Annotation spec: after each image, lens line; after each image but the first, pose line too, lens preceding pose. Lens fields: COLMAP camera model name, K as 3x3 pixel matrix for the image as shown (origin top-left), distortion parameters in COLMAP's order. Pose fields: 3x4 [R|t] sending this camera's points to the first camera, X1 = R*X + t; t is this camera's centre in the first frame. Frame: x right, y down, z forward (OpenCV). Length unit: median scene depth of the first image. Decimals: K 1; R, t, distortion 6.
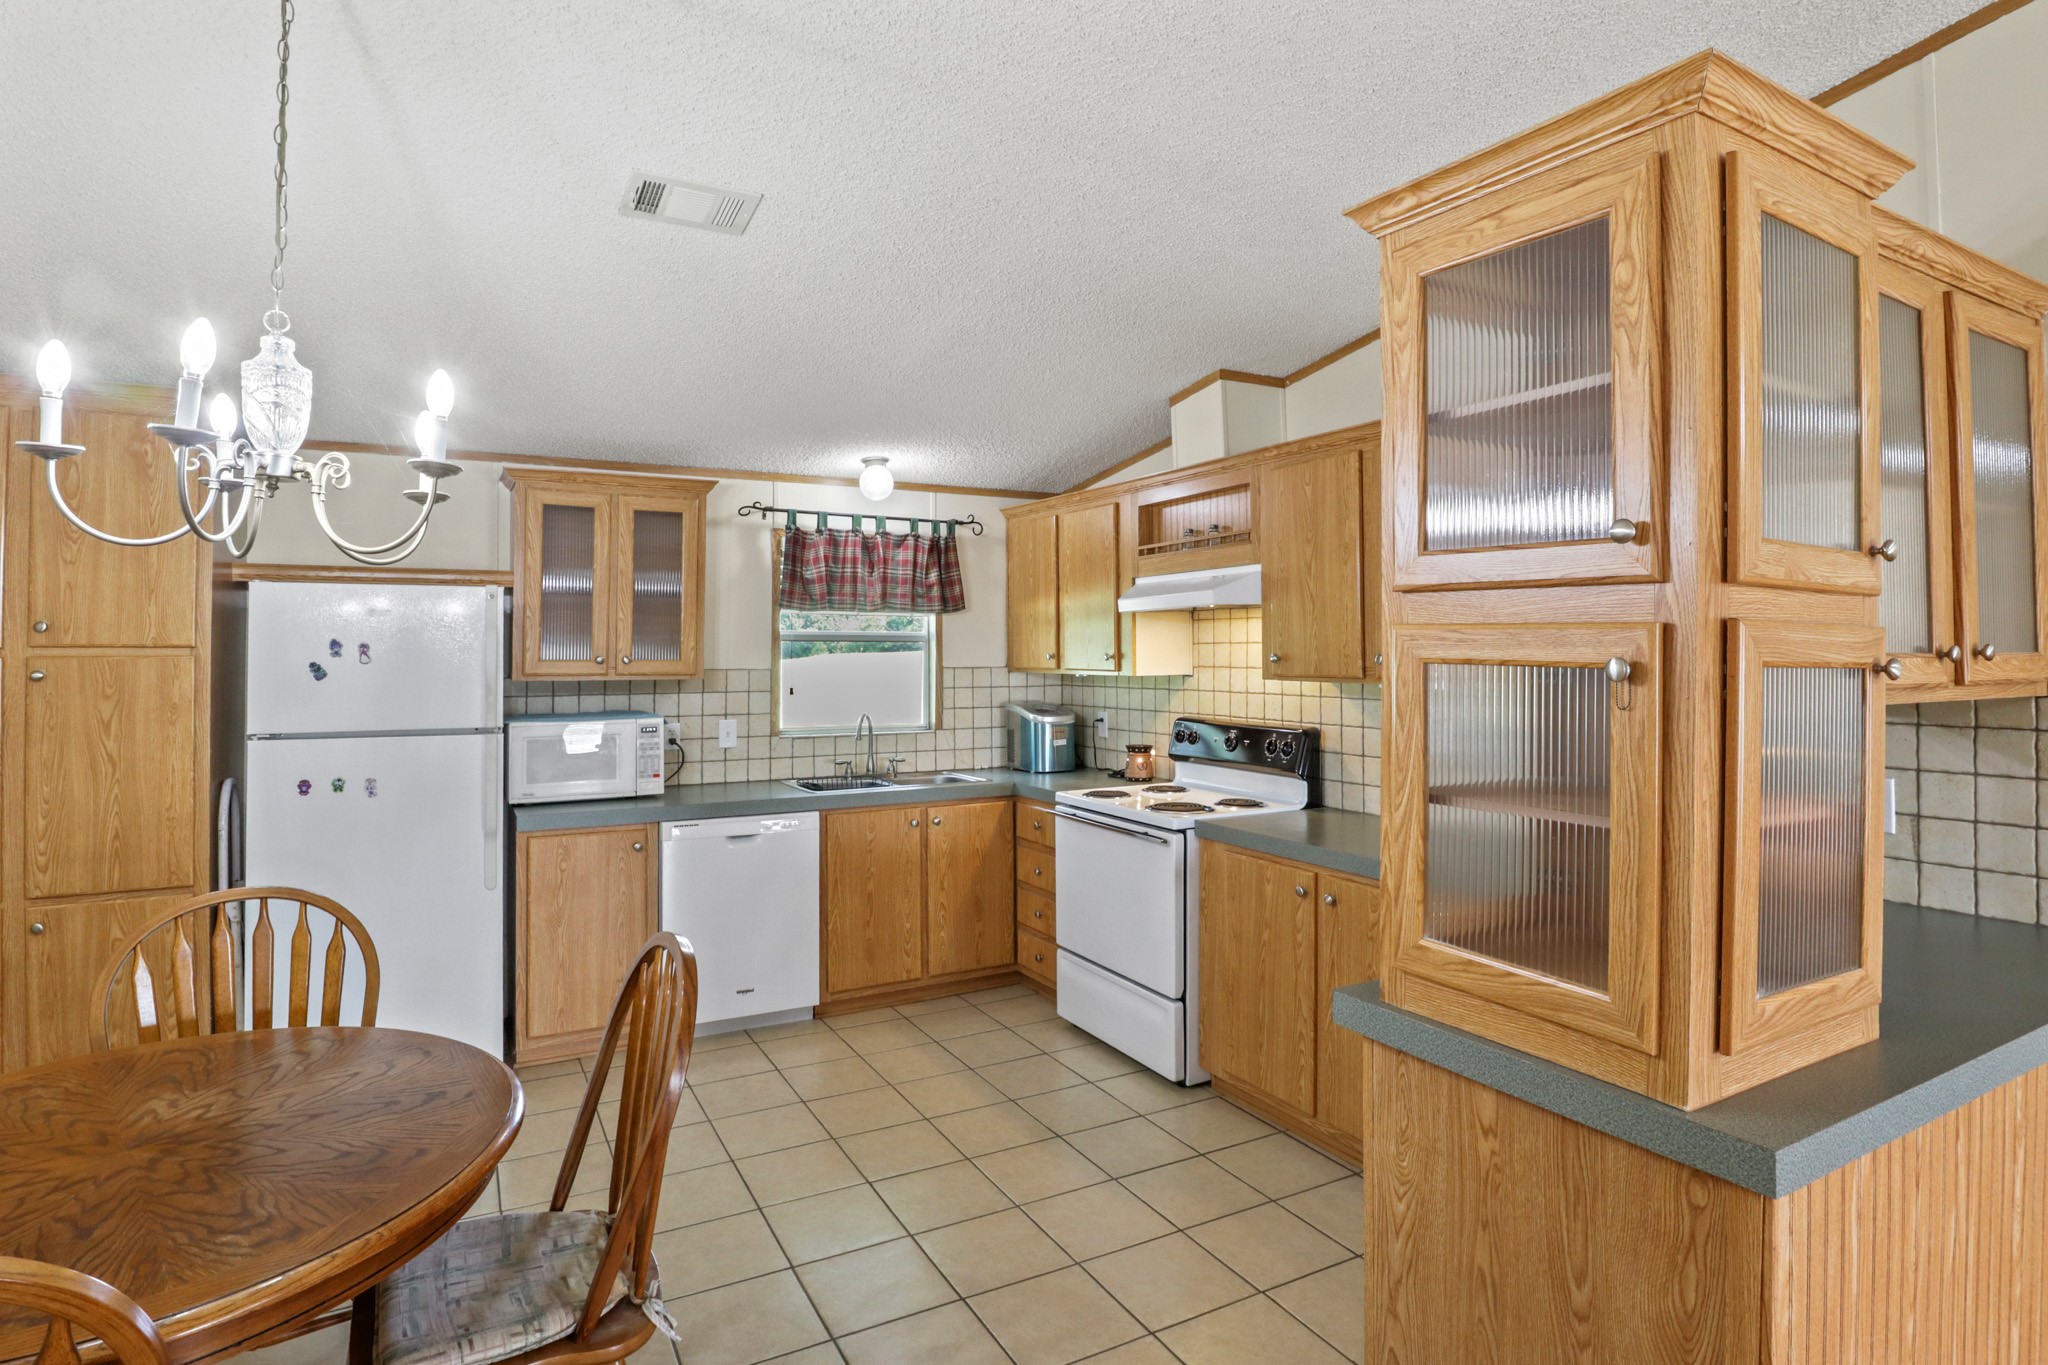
lens RADIAL K [[1045.6, 0, 997.2], [0, 1045.6, 638.7], [0, 0, 1]] dist [-0.040515, 0.005839]
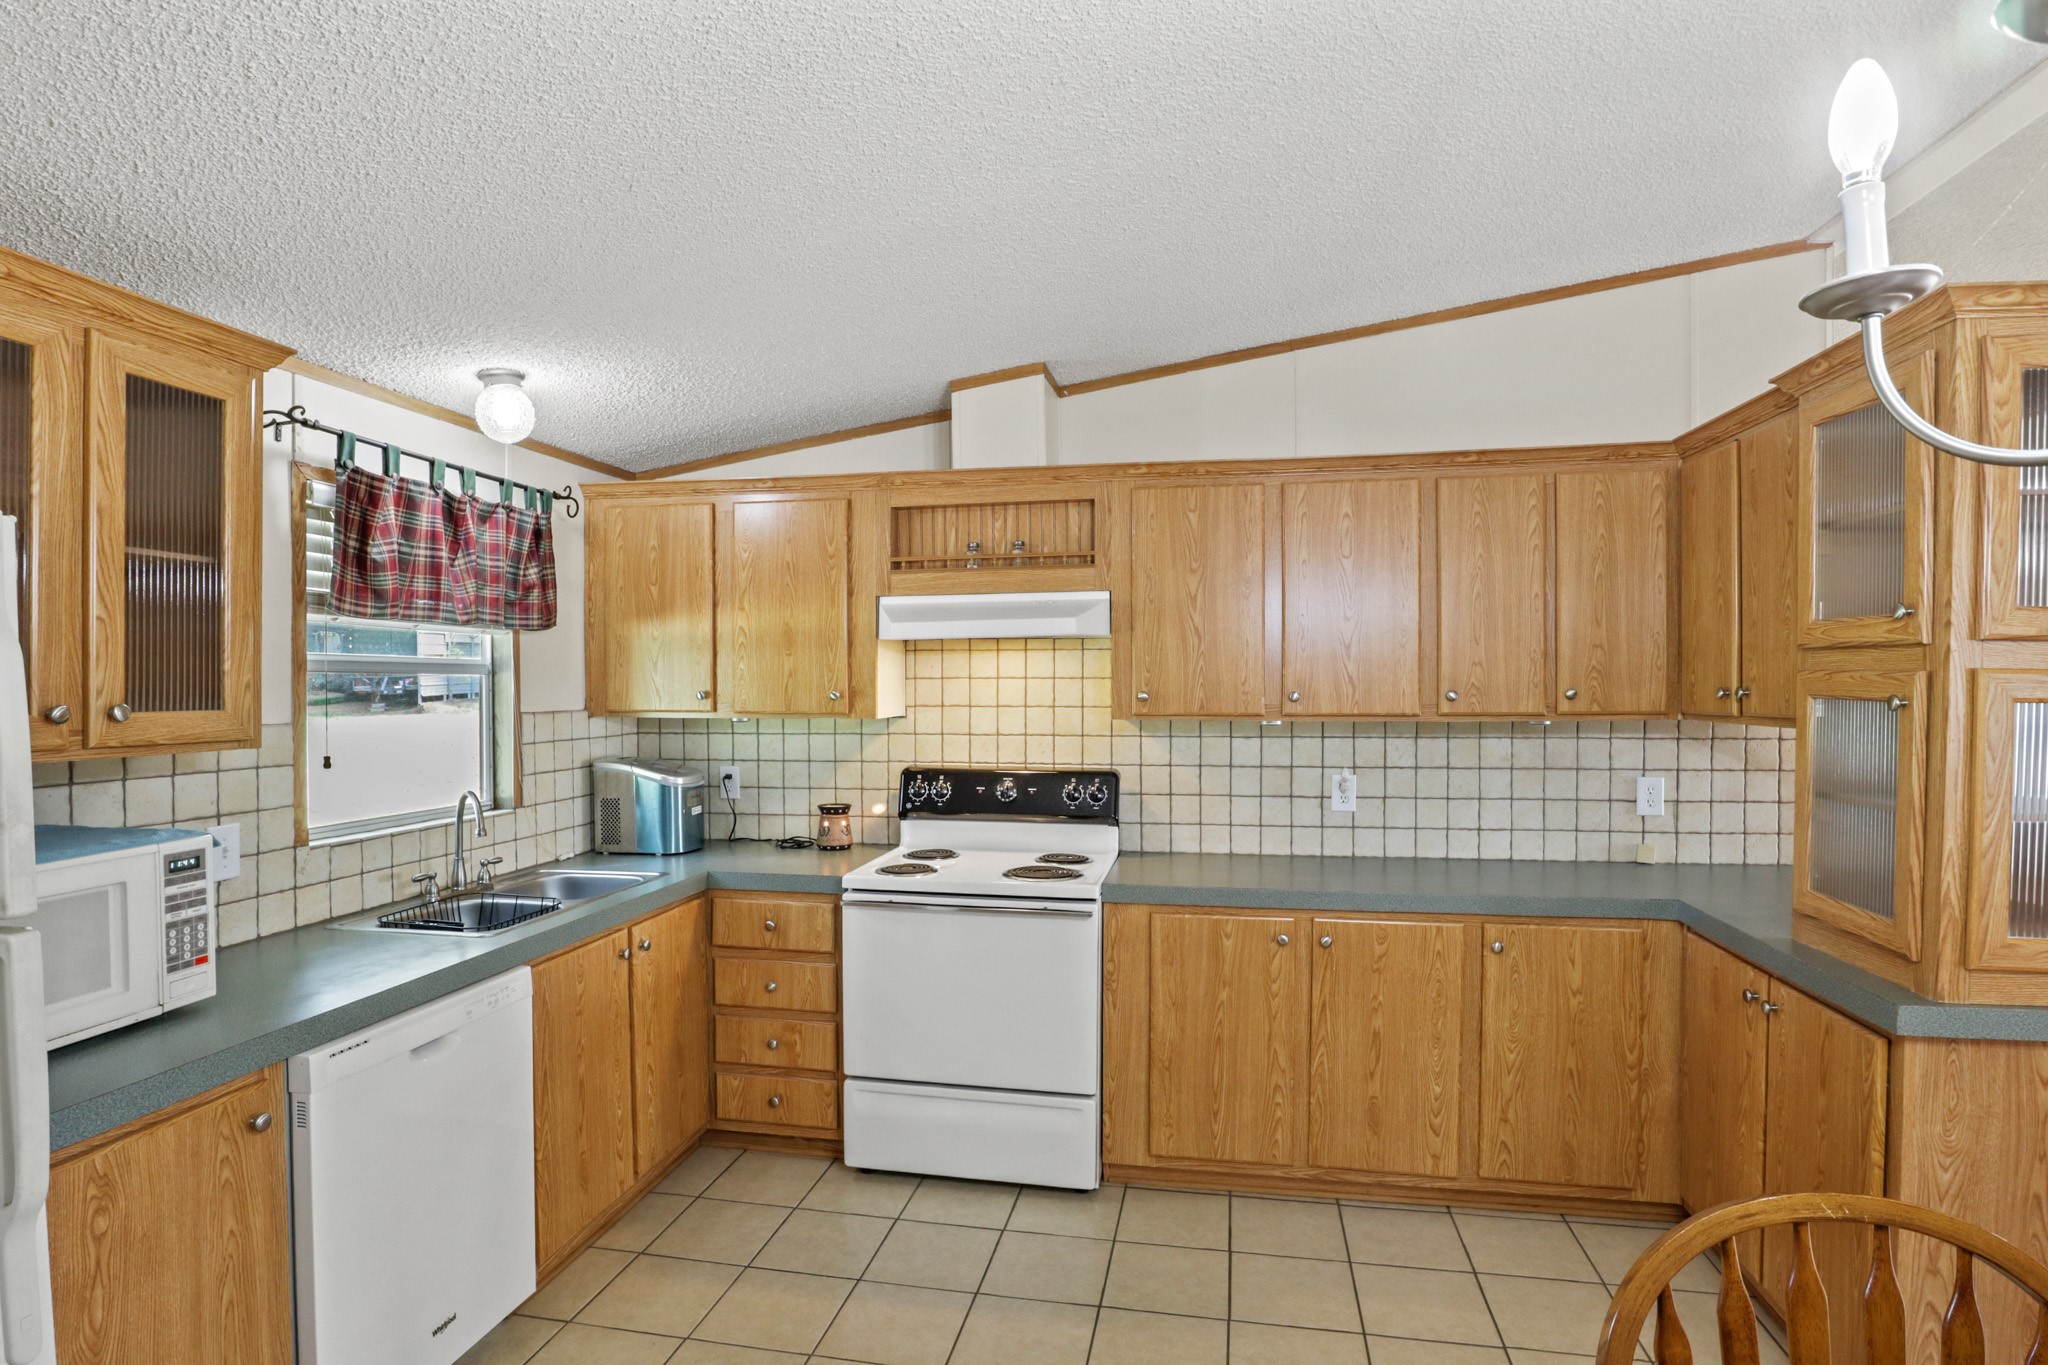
lens RADIAL K [[1045.6, 0, 1016.0], [0, 1045.6, 702.5], [0, 0, 1]] dist [-0.040515, 0.005839]
pose [[0.636913, -0.014831, 0.770793, -0.409968], [-0.008488, 0.999619, 0.026248, 0.001244], [-0.770889, -0.023260, 0.636545, 0.398714]]
